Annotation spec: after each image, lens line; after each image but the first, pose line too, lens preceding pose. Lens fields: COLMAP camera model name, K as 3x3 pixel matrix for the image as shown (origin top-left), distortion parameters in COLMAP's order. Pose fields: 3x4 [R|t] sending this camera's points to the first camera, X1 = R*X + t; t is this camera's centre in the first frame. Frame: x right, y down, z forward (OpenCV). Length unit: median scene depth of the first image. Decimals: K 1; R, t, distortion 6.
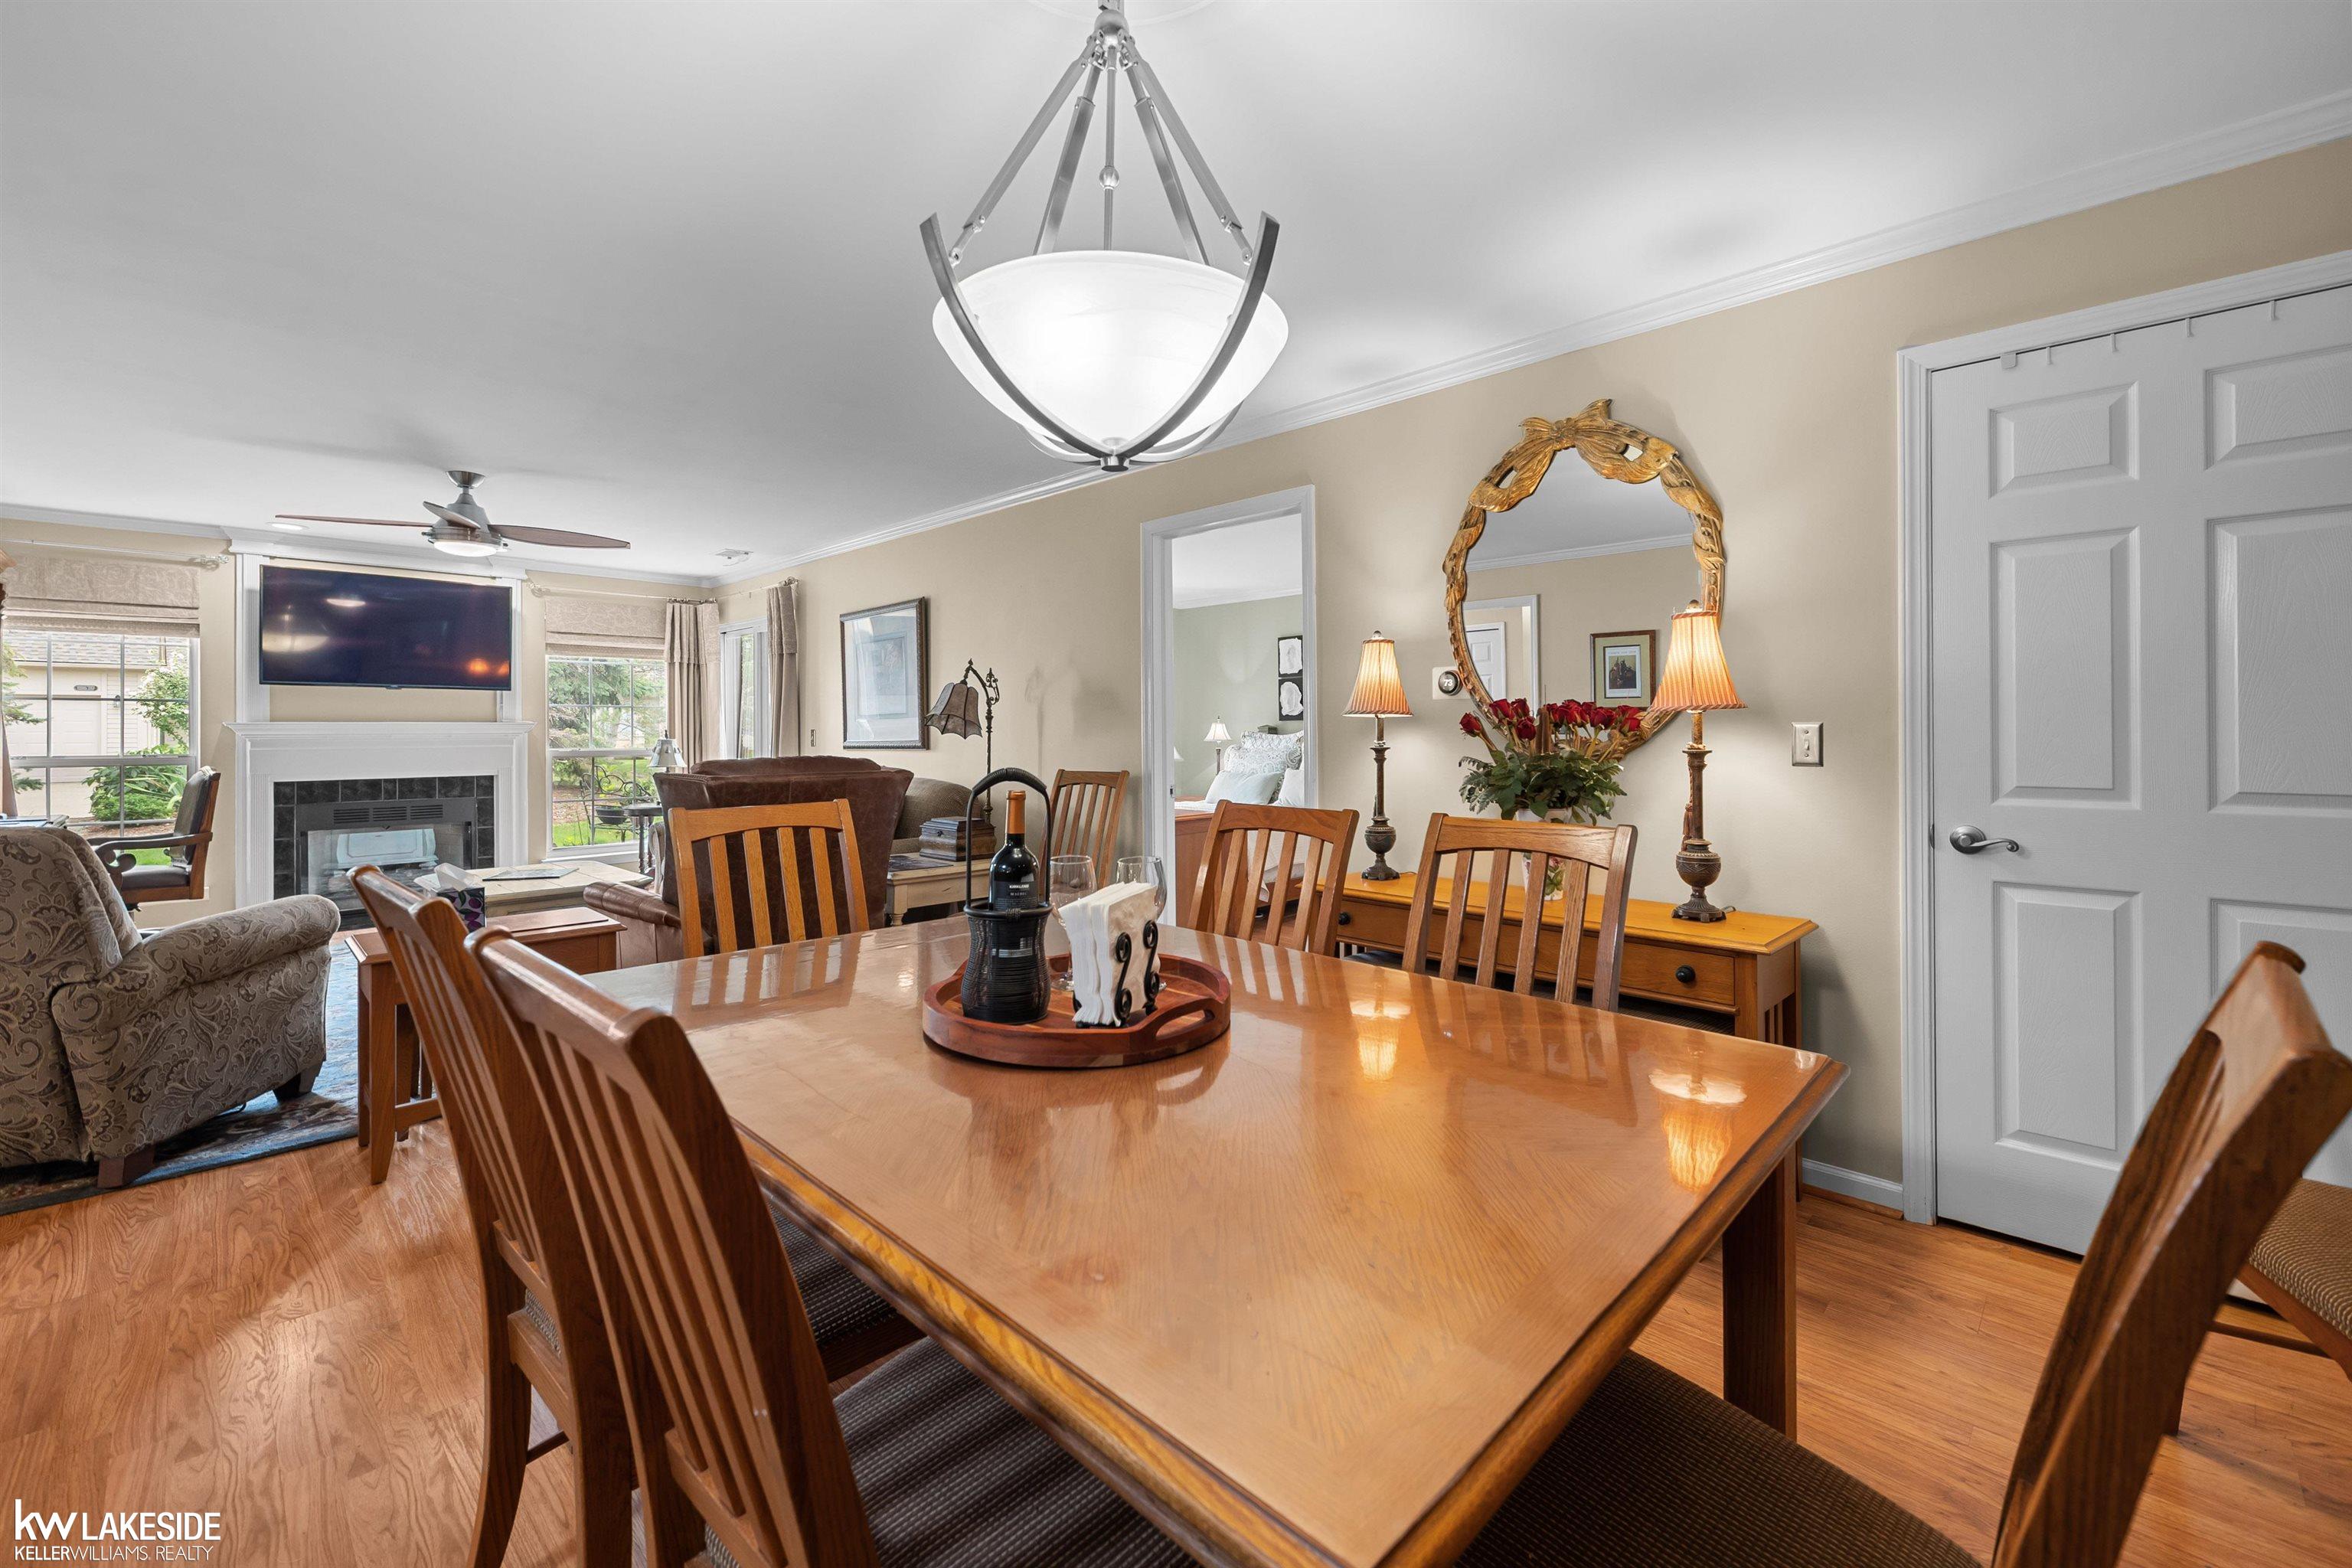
lens RADIAL K [[966.6, 0, 1211.9], [0, 966.6, 727.4], [0, 0, 1]] dist [0.017842, -0.009873]
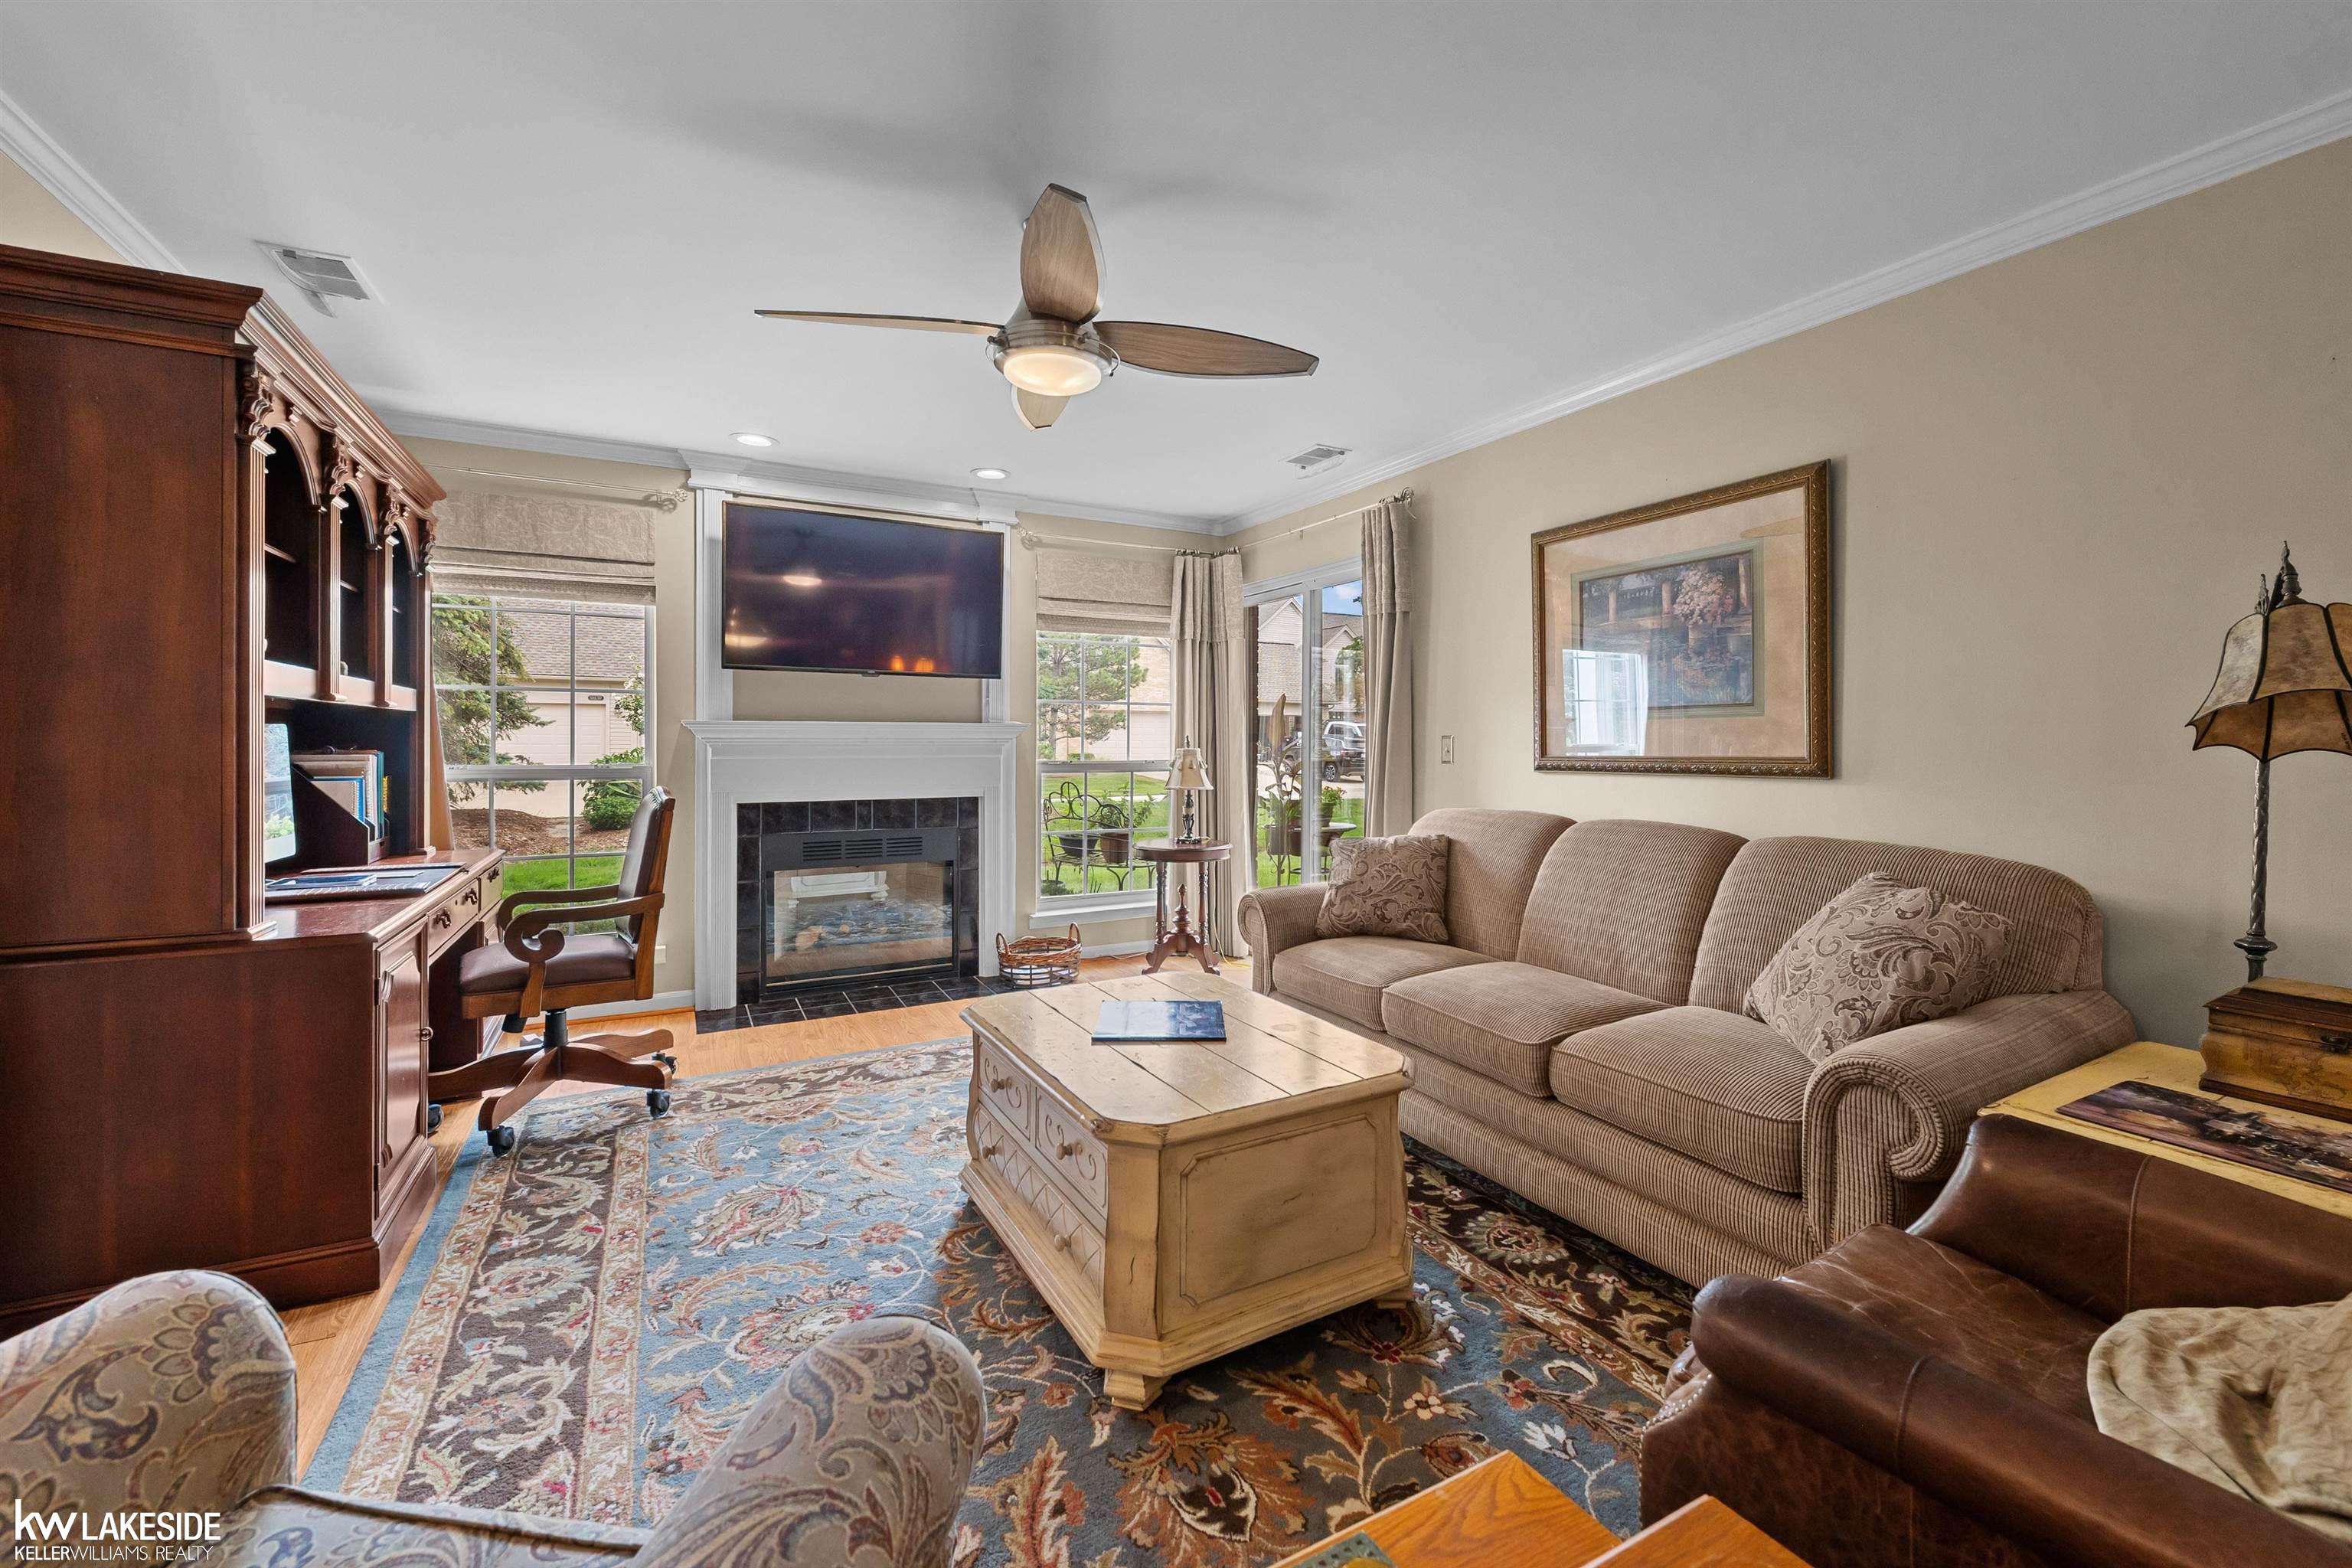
lens RADIAL K [[961.3, 0, 1198.2], [0, 961.3, 747.9], [0, 0, 1]] dist [0.001307, -0.000185]
pose [[0.953374, 0.009423, -0.301643, -0.411327], [-0.006072, 0.999909, 0.012045, 0.004171], [0.301729, -0.009652, 0.953345, 0.412648]]
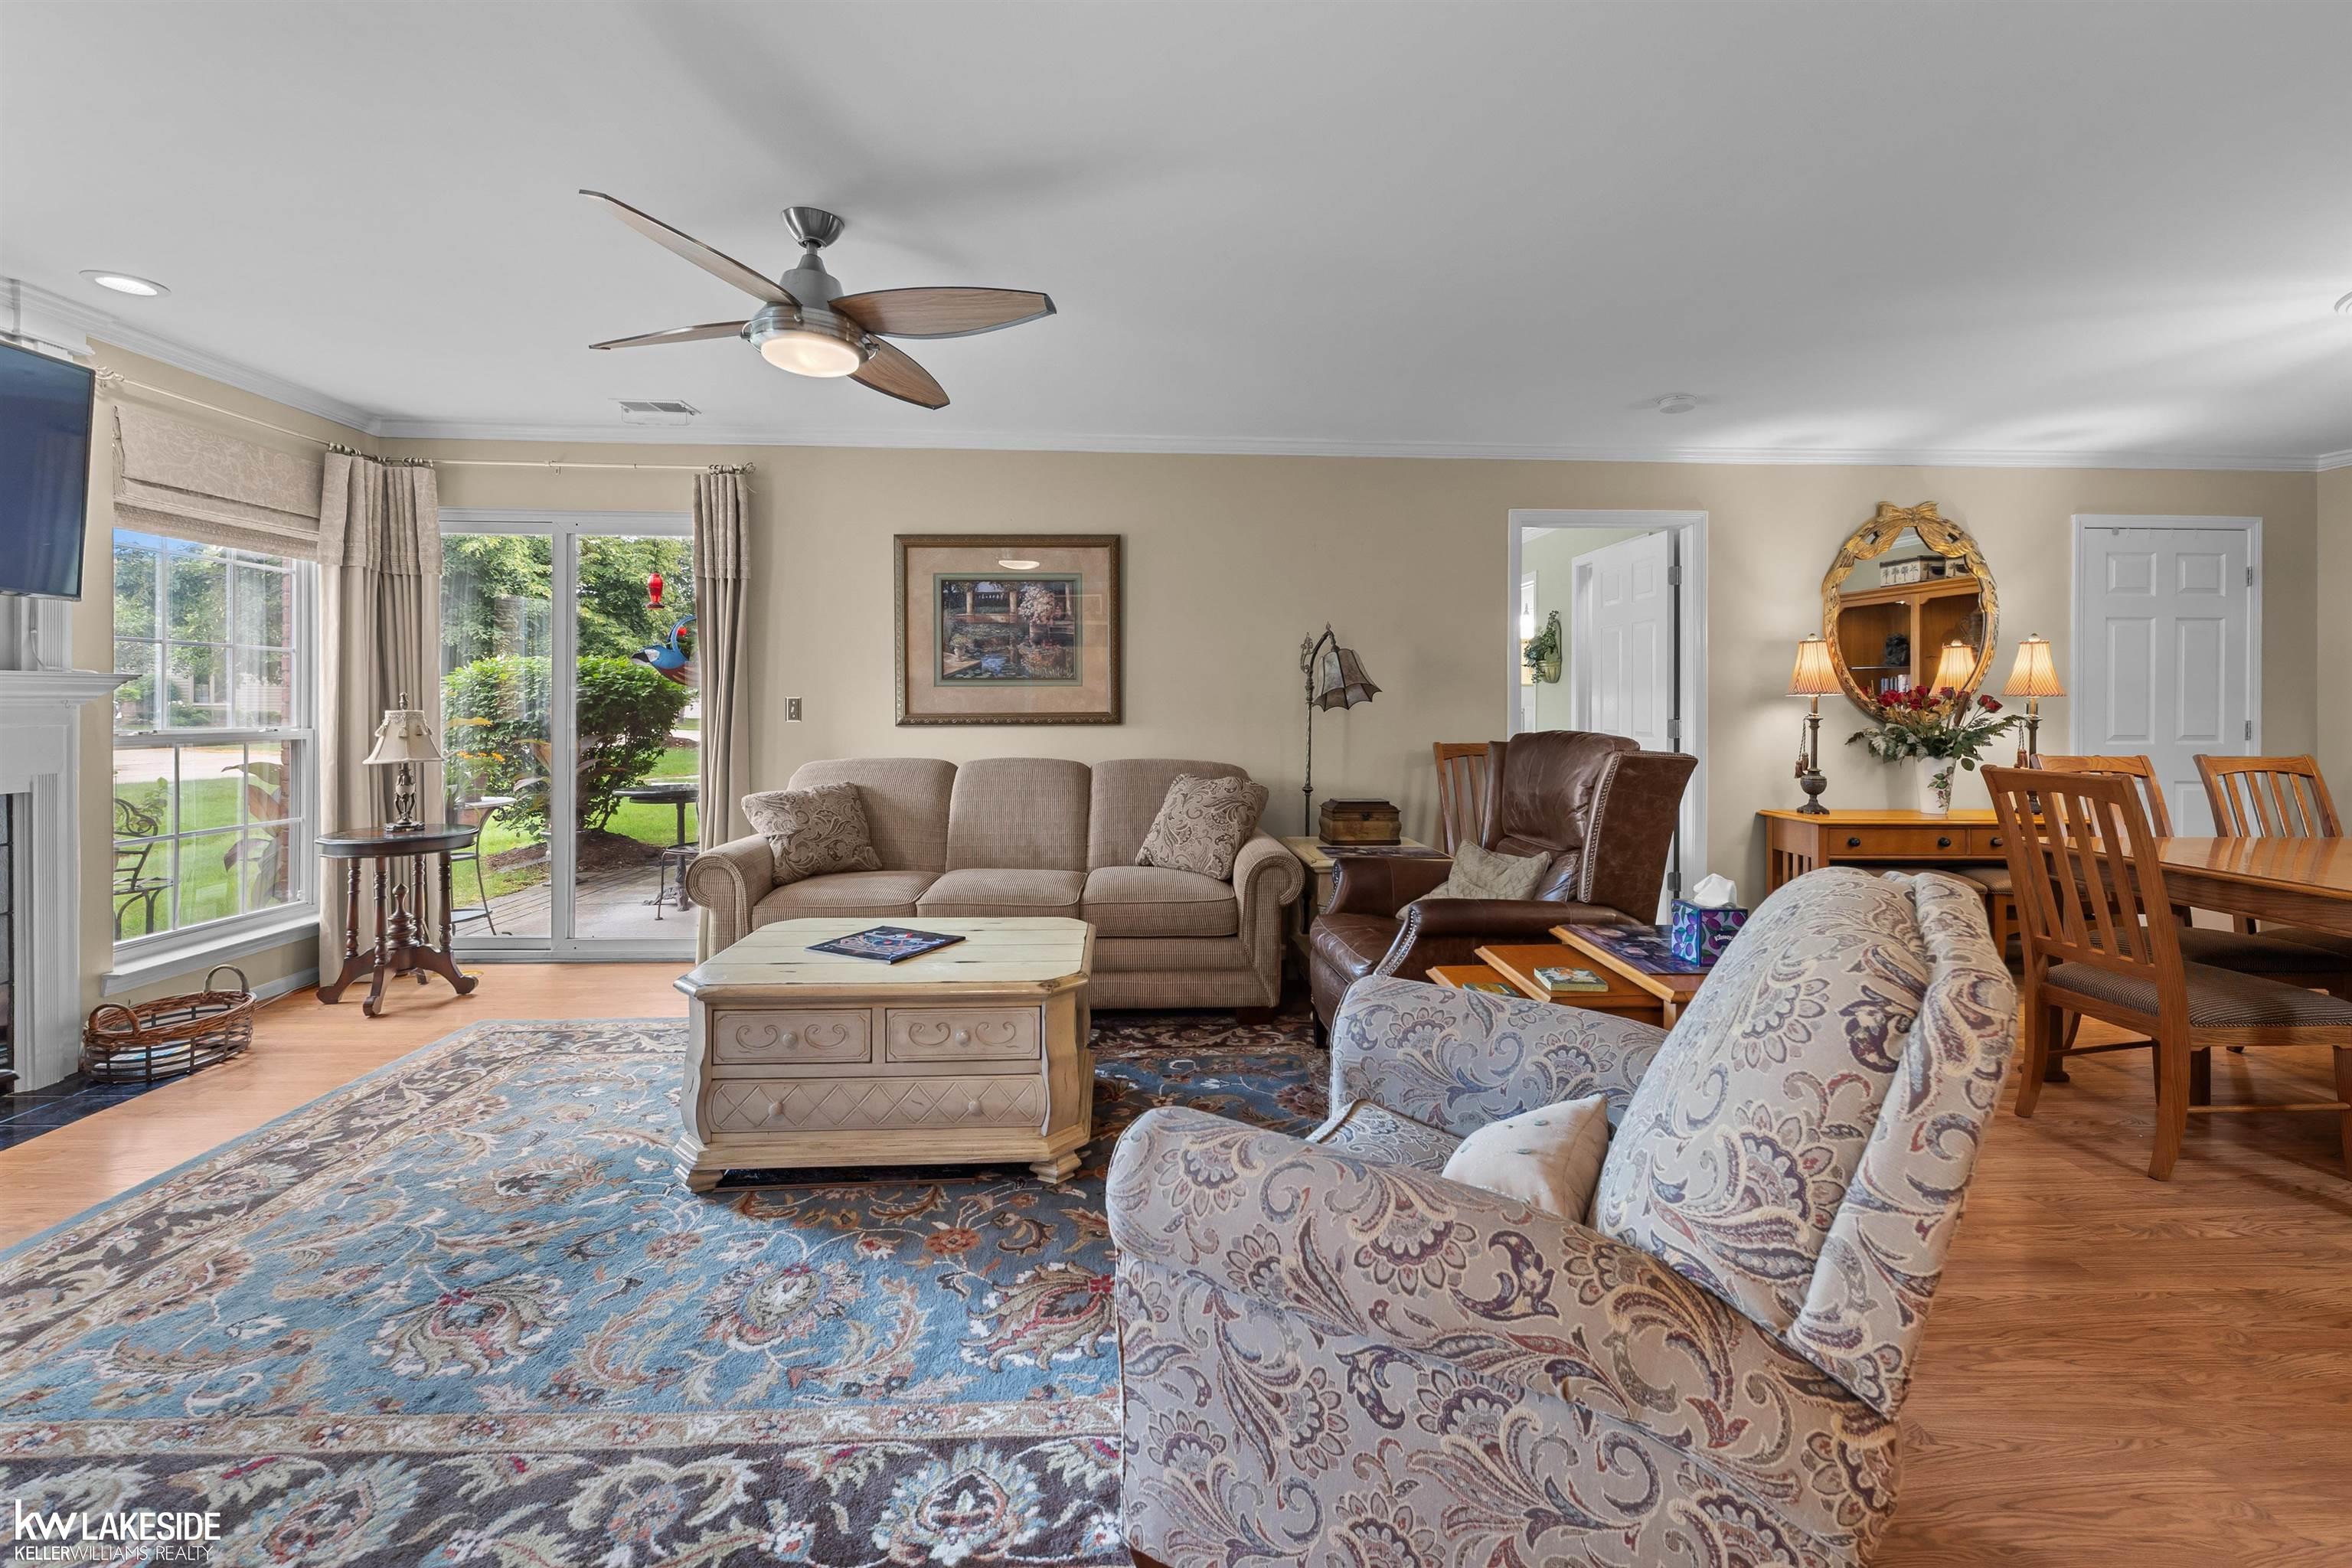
lens RADIAL K [[980.7, 0, 1194.4], [0, 980.7, 703.3], [0, 0, 1]] dist [0.000125, -0.000367]
pose [[0.691890, 0.006191, 0.721977, -0.771515], [-0.009357, 0.999956, 0.000393, 0.004629], [-0.721942, -0.007028, 0.691917, 0.357398]]
